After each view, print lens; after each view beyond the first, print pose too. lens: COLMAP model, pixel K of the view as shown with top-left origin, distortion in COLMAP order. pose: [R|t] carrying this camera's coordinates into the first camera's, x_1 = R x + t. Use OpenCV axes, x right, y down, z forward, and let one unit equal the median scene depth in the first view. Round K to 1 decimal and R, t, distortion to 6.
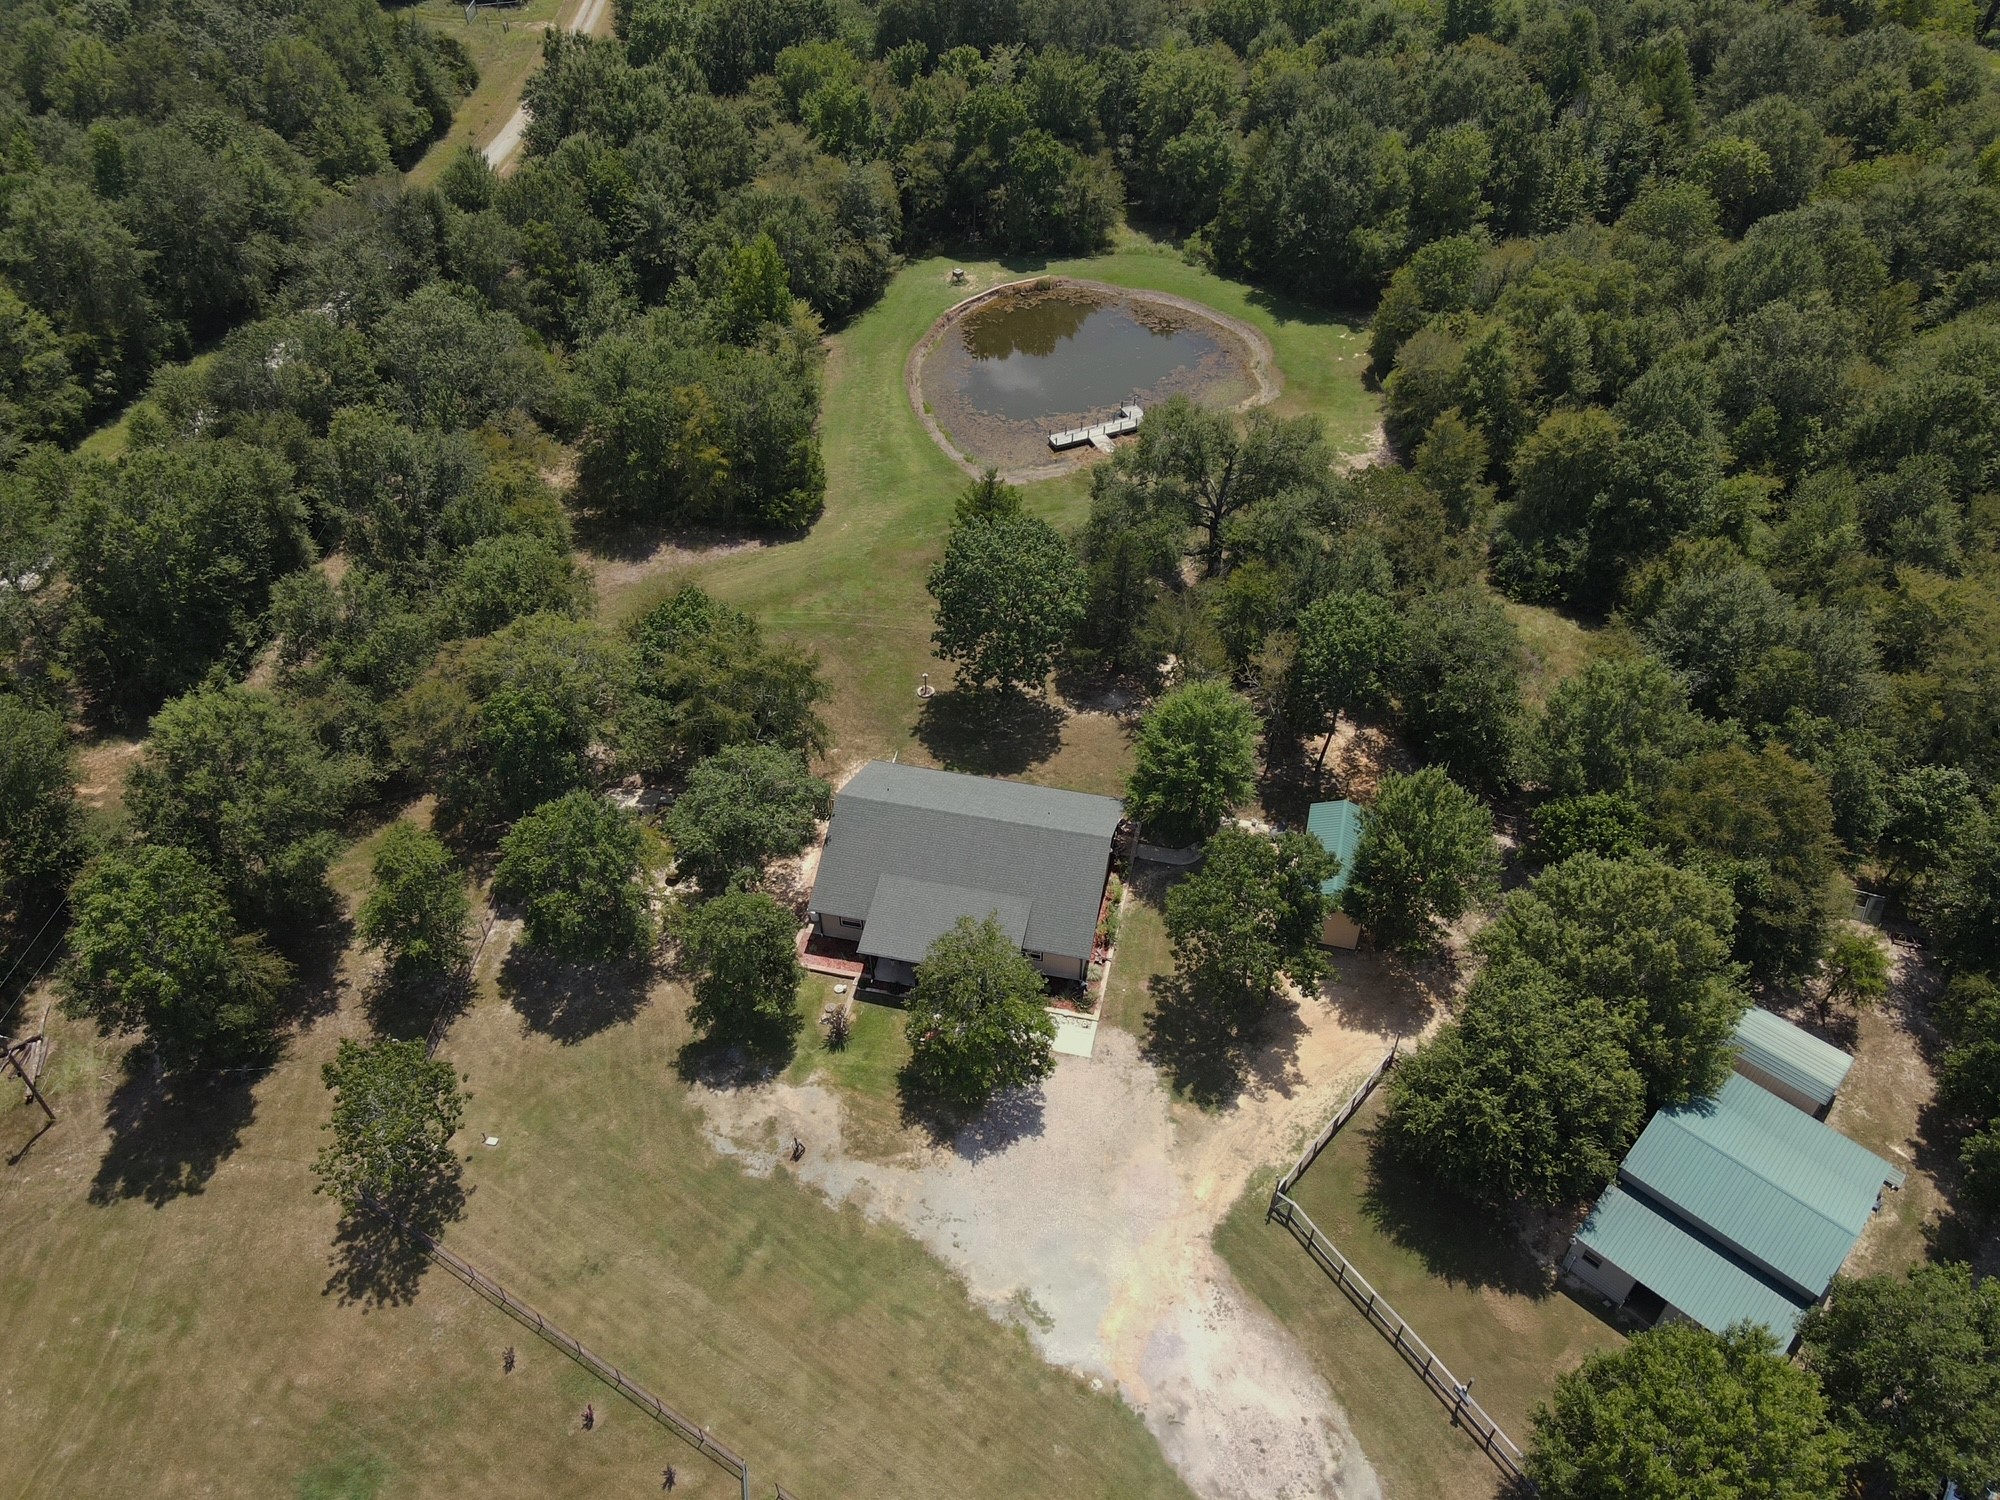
lens RADIAL K [[1456.7, 0, 995.2], [0, 1456.7, 750.2], [0, 0, 1]] dist [0.026875, -0.014589]
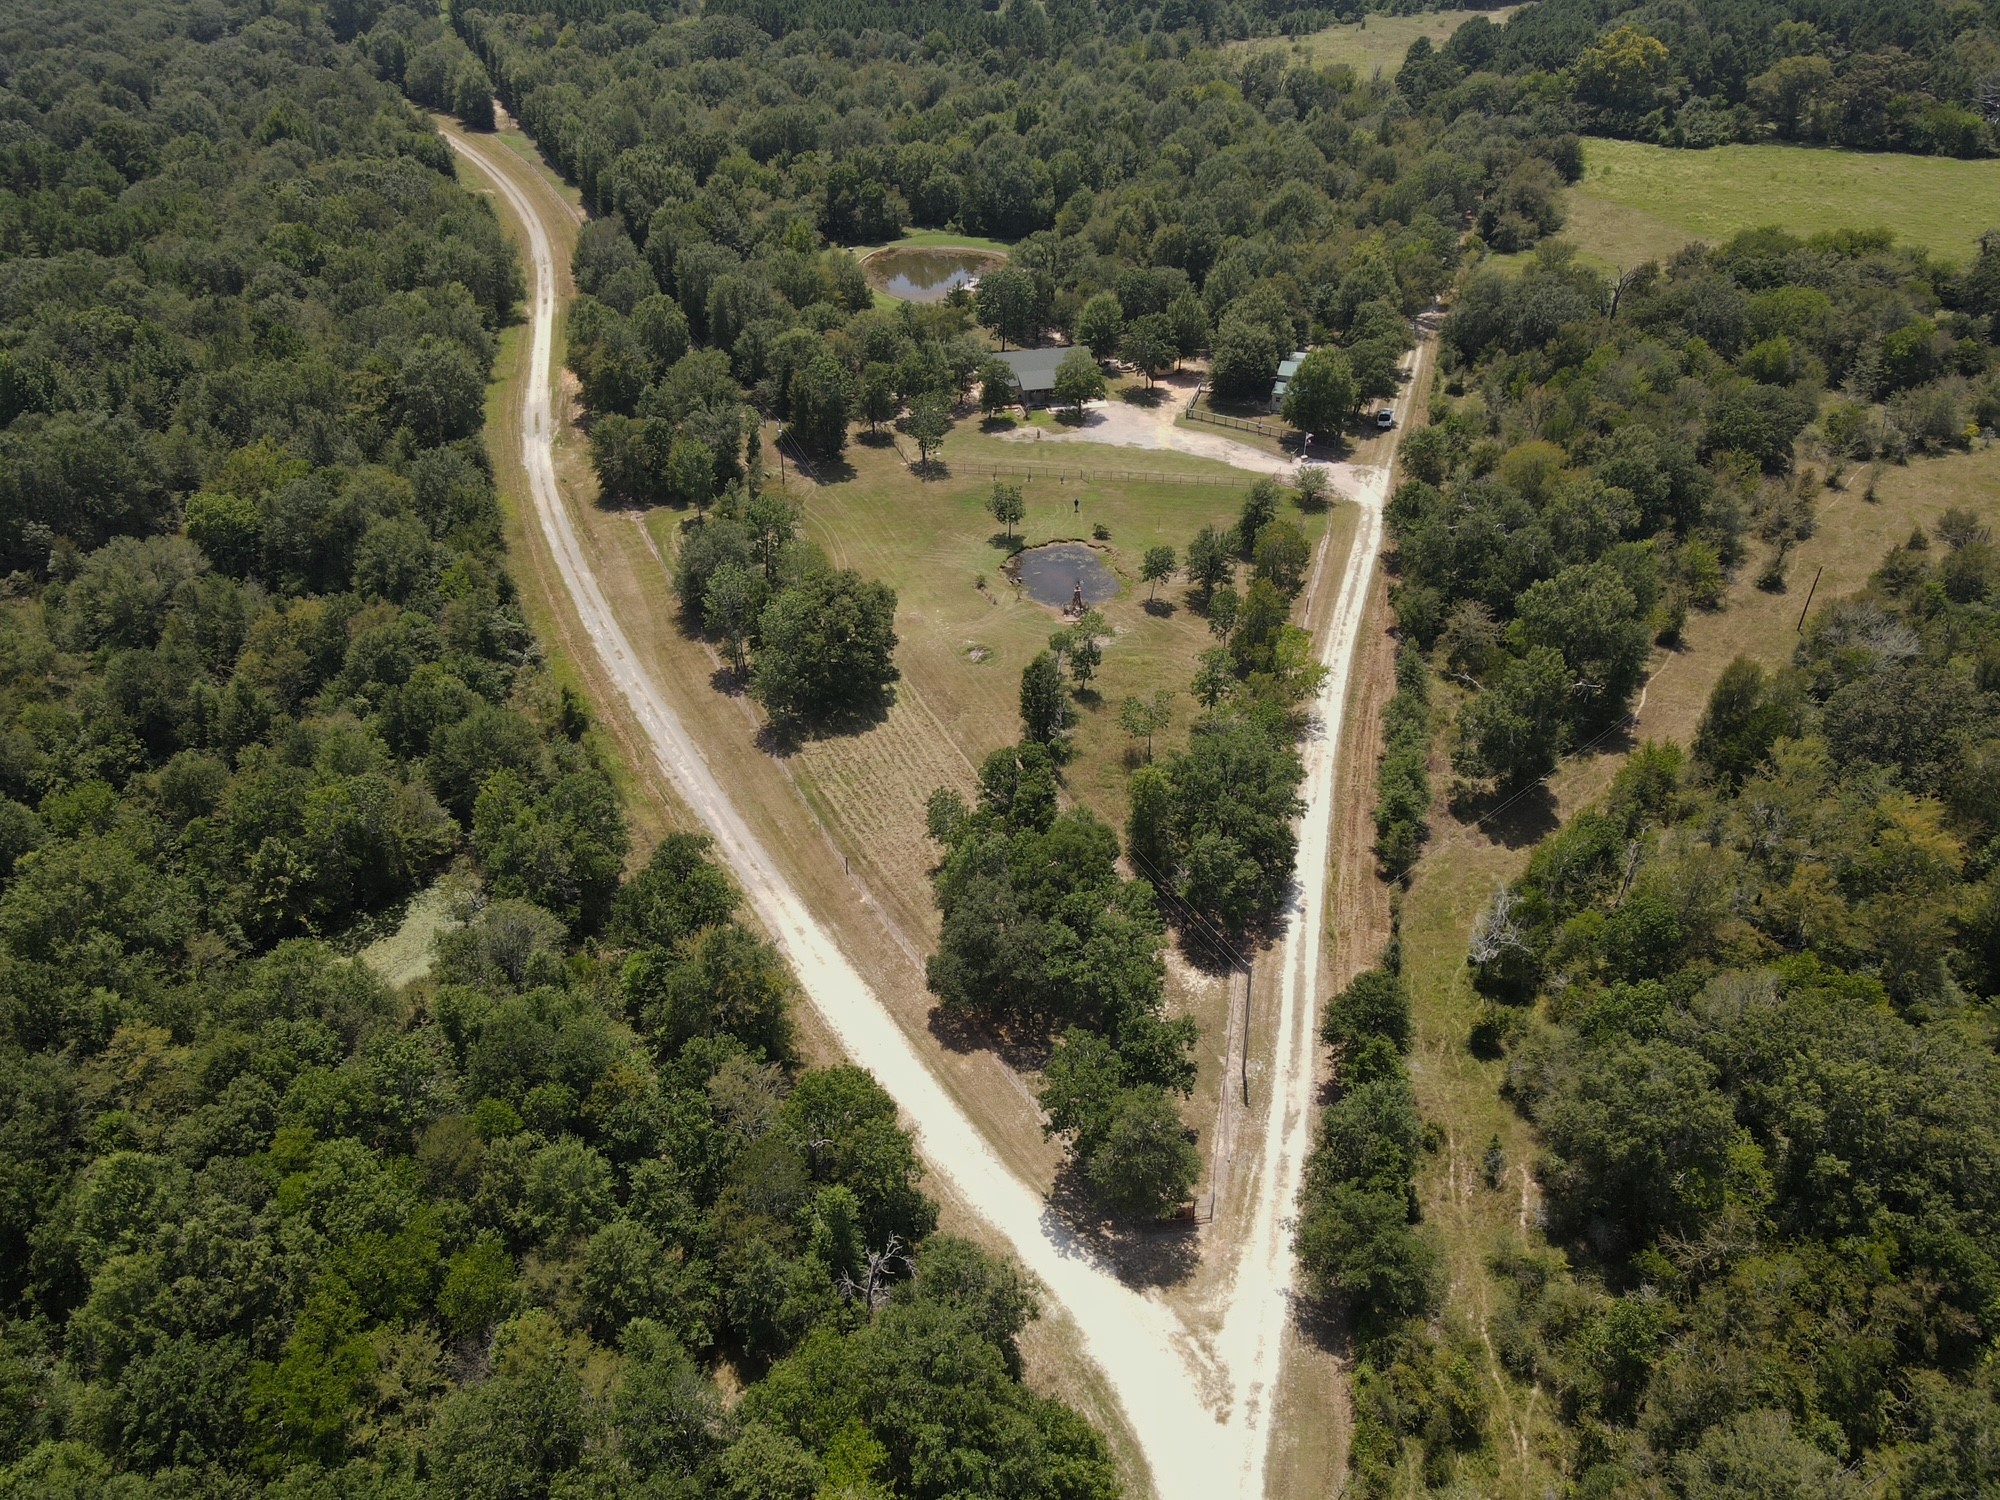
lens RADIAL K [[1456.7, 0, 997.2], [0, 1456.7, 736.2], [0, 0, 1]] dist [0.026875, -0.014589]
pose [[0.910405, -0.239830, 0.337110, -1.340196], [0.287012, 0.952990, -0.097124, 1.108667], [-0.297969, 0.185177, 0.936442, -1.603836]]
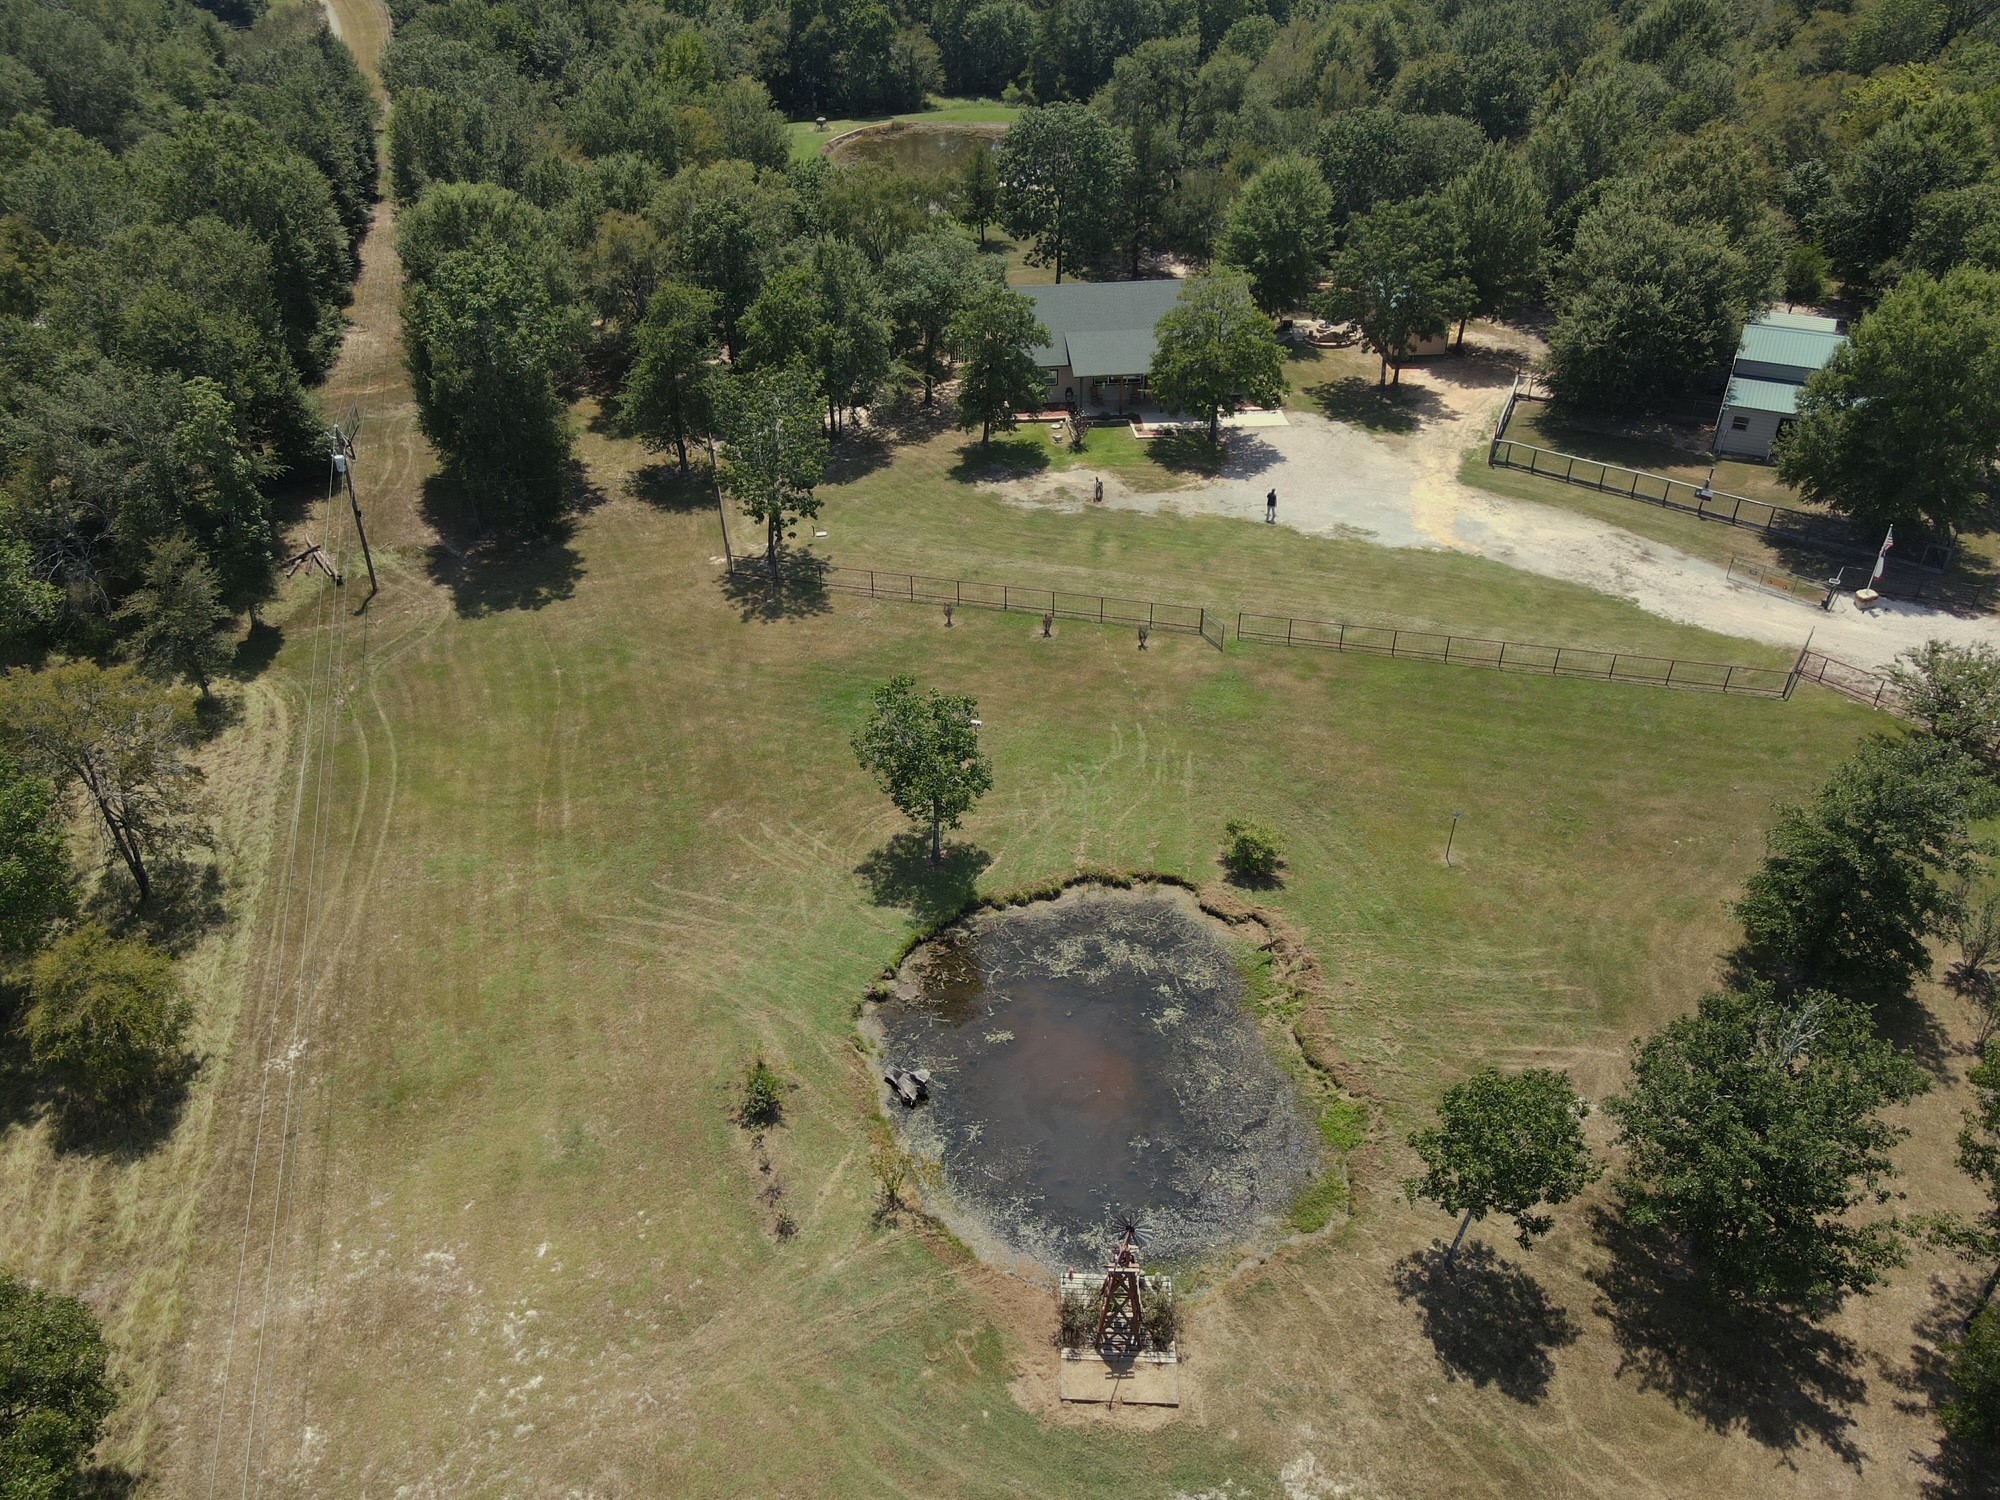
lens RADIAL K [[1456.7, 0, 996.1], [0, 1456.7, 751.1], [0, 0, 1]] dist [0.026875, -0.014589]
pose [[0.950132, -0.185179, 0.250914, -0.523794], [0.219802, 0.968430, -0.117601, 0.576930], [-0.221215, 0.166888, 0.960839, -0.020654]]
